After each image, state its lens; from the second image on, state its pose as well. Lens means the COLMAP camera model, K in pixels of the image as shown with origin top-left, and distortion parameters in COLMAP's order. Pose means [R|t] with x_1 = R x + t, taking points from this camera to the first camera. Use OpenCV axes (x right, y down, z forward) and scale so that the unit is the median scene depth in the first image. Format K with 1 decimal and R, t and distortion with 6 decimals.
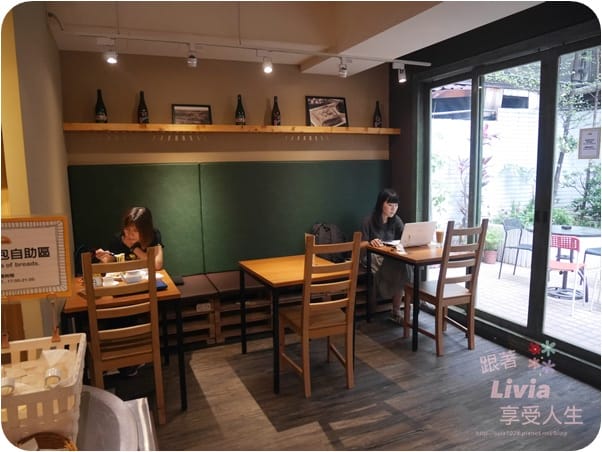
lens RADIAL K [[431.7, 0, 302.7], [0, 431.7, 227.5], [0, 0, 1]] dist [-0.071766, 0.030952]
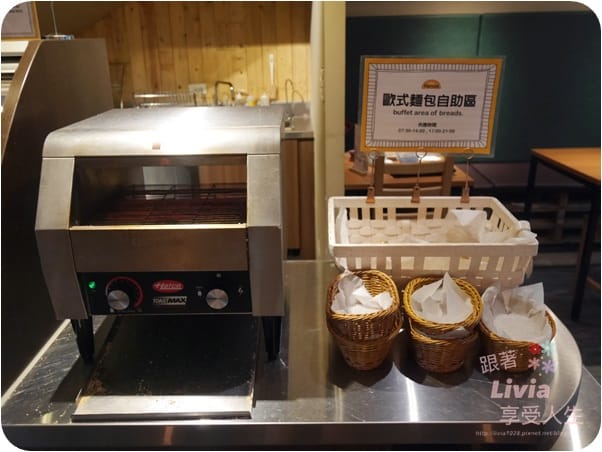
lens RADIAL K [[543.8, 0, 296.4], [0, 543.8, 229.2], [0, 0, 1]] dist [-0.000399, -0.015836]
pose [[0.900782, 0.141677, -0.410511, -0.433922], [-0.050304, 0.972964, 0.225410, 0.081771], [0.431348, -0.182395, 0.883556, -0.218758]]
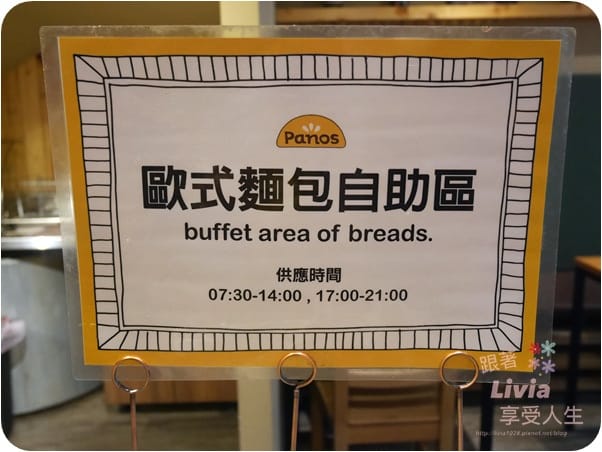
lens RADIAL K [[602.3, 0, 303.0], [0, 602.3, 223.9], [0, 0, 1]] dist [-0.019943, 0.000000]
pose [[0.922342, 0.063801, -0.381070, -0.559187], [-0.045482, 0.997344, 0.056896, 0.062084], [0.383688, -0.035146, 0.922794, 0.639788]]
